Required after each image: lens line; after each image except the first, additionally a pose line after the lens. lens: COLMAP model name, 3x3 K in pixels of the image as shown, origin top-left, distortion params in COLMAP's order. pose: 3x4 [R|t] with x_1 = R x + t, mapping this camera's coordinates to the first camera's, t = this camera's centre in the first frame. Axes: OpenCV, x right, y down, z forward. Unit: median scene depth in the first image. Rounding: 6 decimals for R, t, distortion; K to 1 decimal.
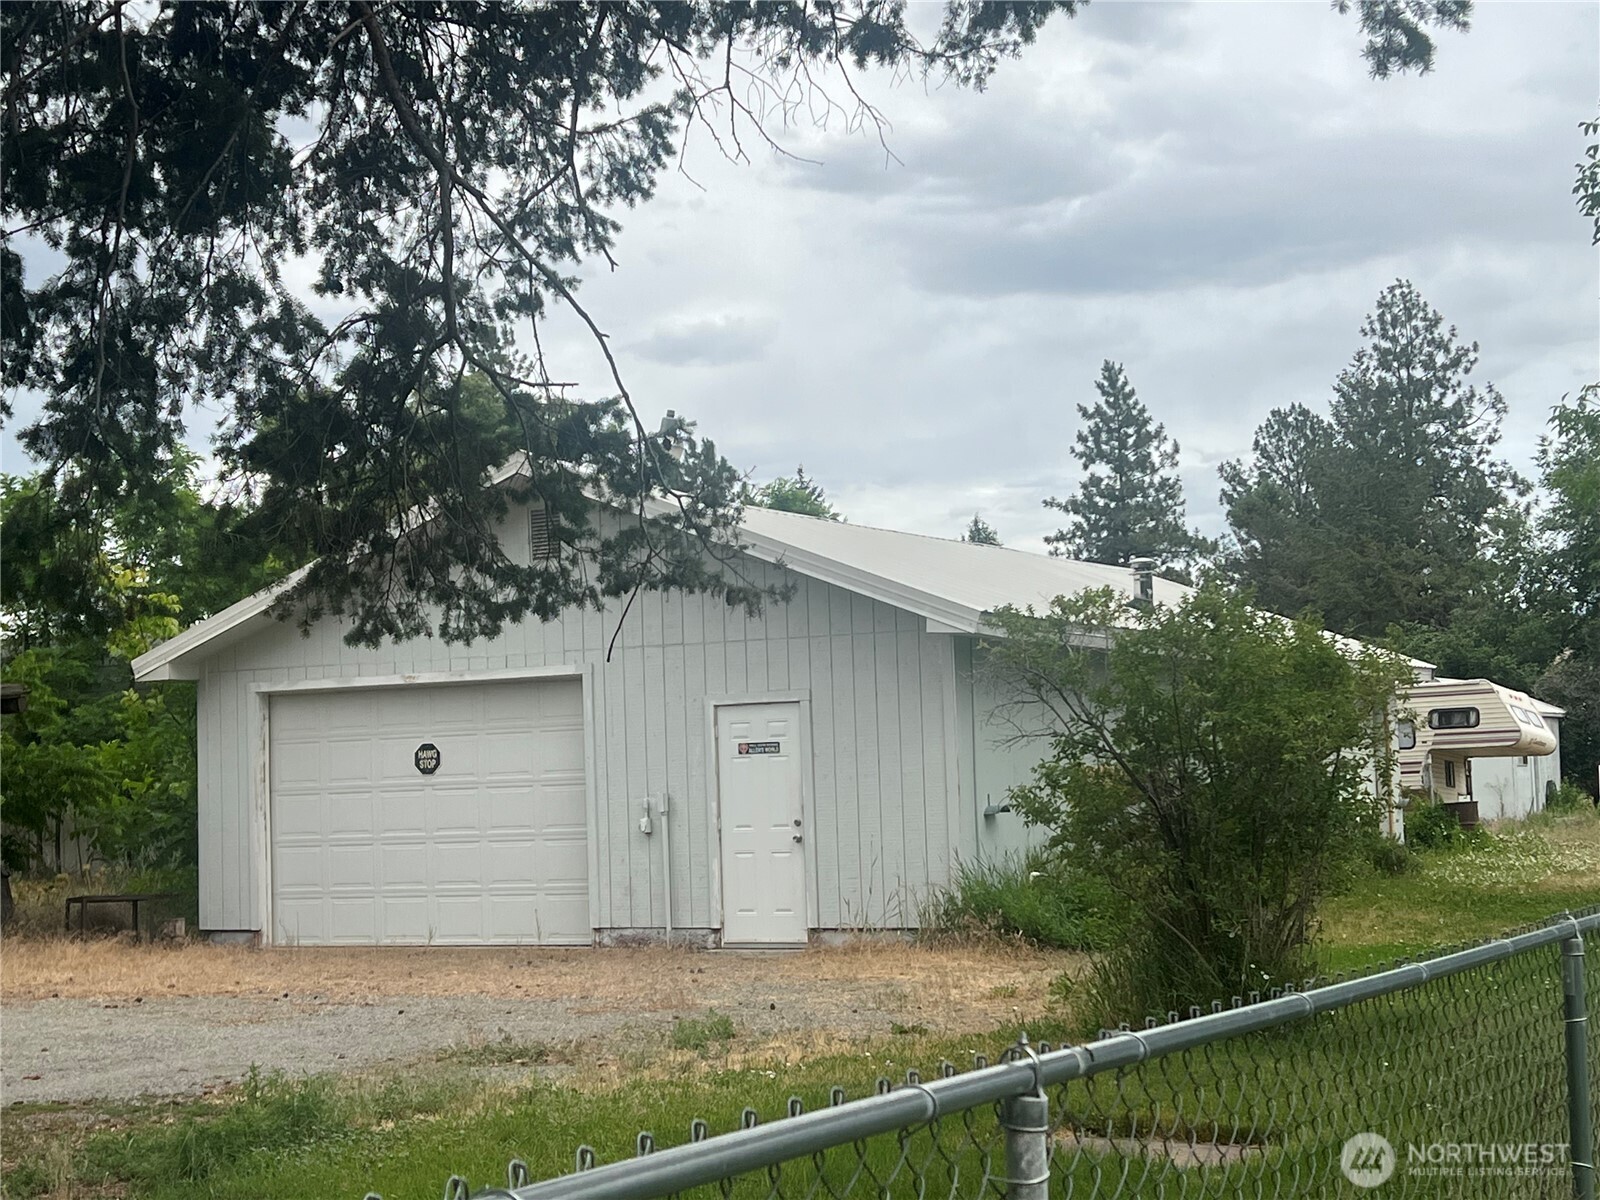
lens RADIAL K [[2375.6, 0, 793.9], [0, 2375.6, 650.7], [0, 0, 1]] dist [0.114183, -0.032110]
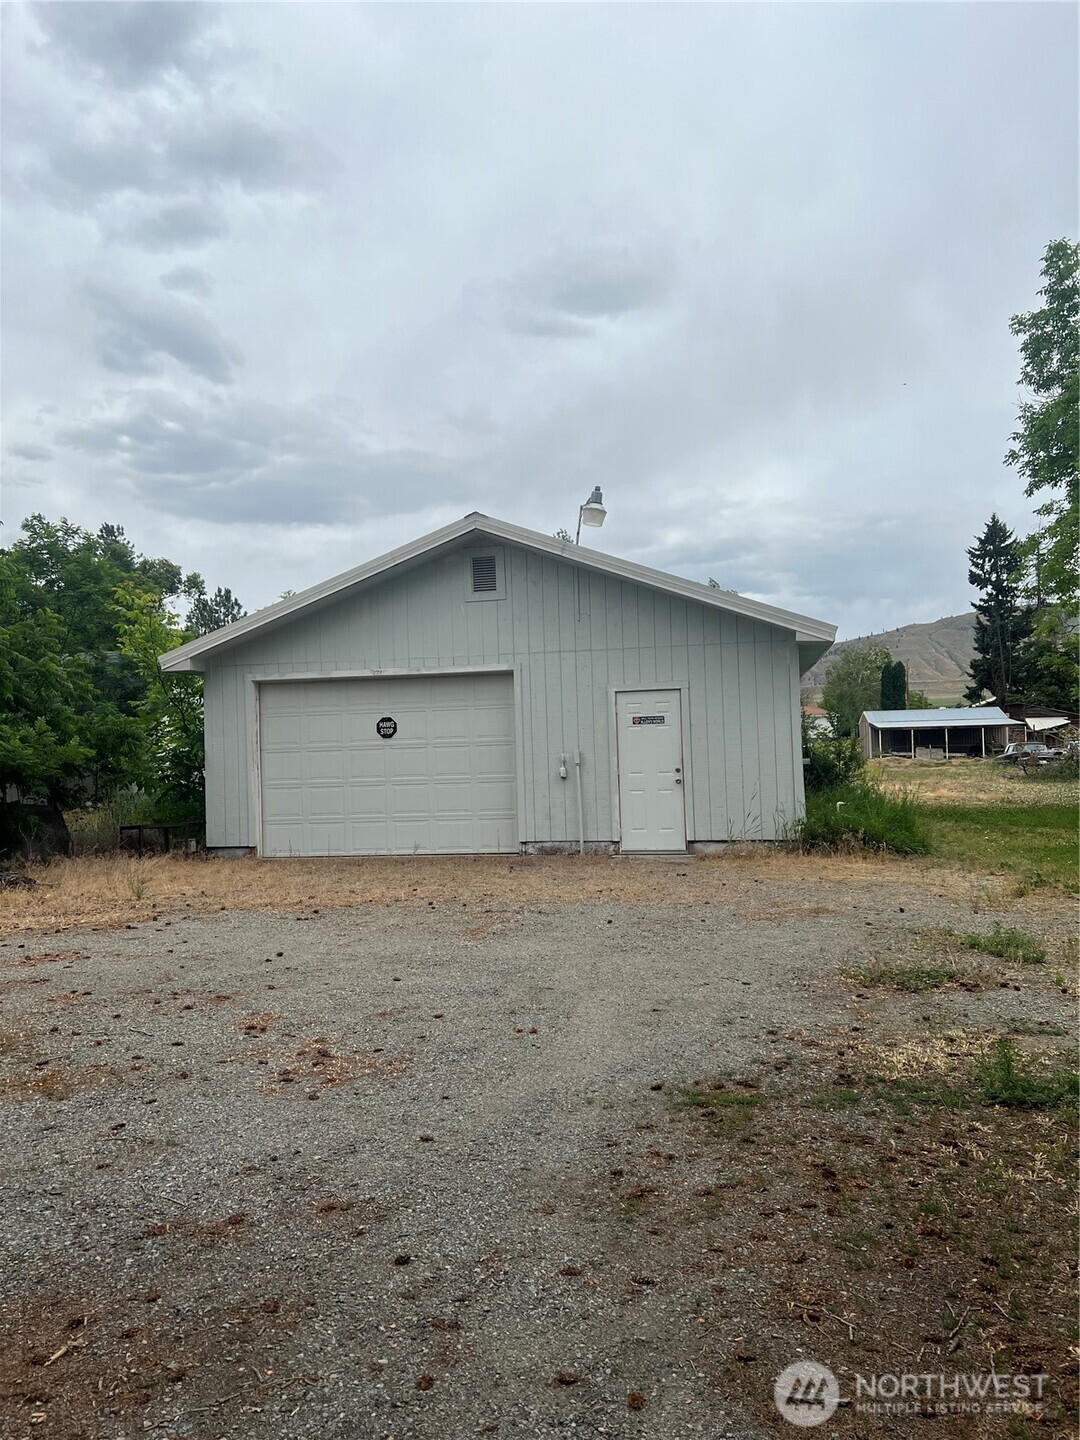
lens RADIAL K [[1086.4, 0, 545.9], [0, 1086.4, 725.2], [0, 0, 1]] dist [0.080649, -0.096757]
pose [[0.961945, 0.010429, 0.273045, -0.140034], [-0.016347, 0.999678, 0.019408, 0.017018], [-0.272754, -0.023133, 0.961806, 0.193087]]
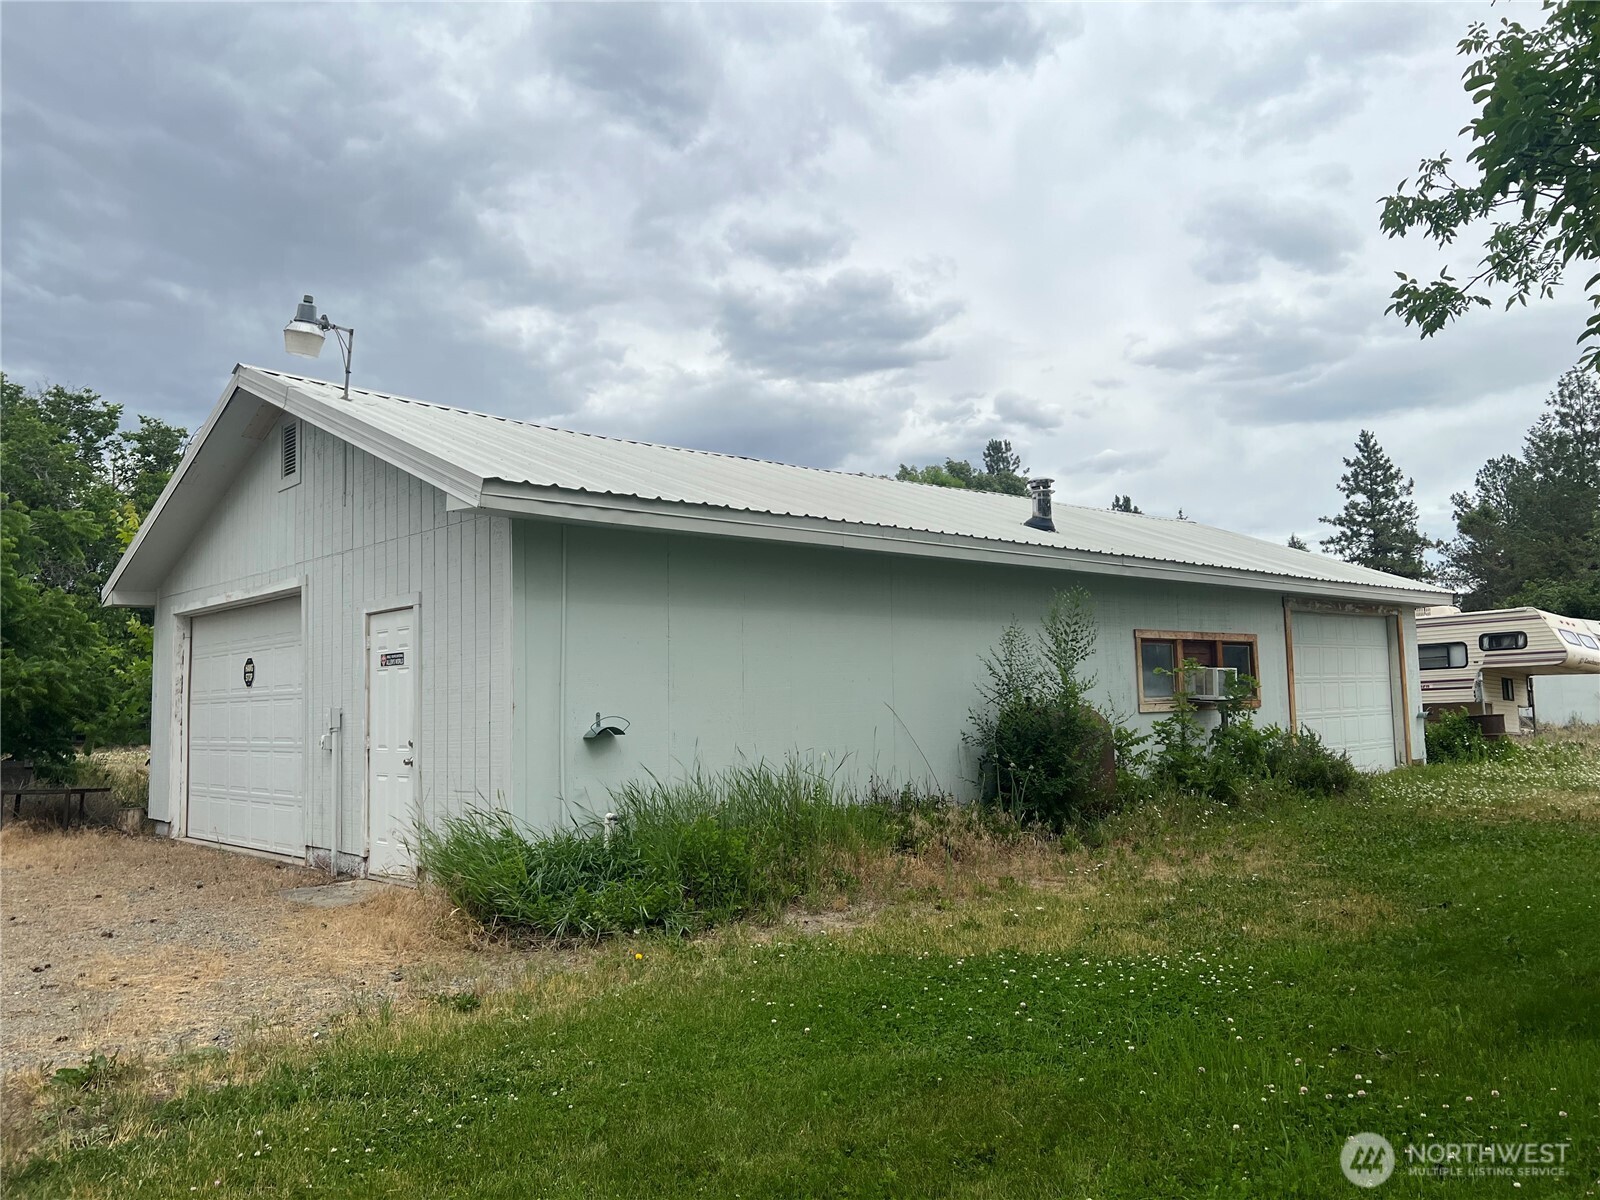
lens RADIAL K [[1212.1, 0, 760.5], [0, 1212.1, 647.2], [0, 0, 1]] dist [-0.006961, -0.000238]
pose [[0.934749, -0.005835, -0.355260, 0.149170], [0.013178, 0.999747, 0.018254, 0.015884], [0.355064, -0.021744, 0.934589, 0.330720]]
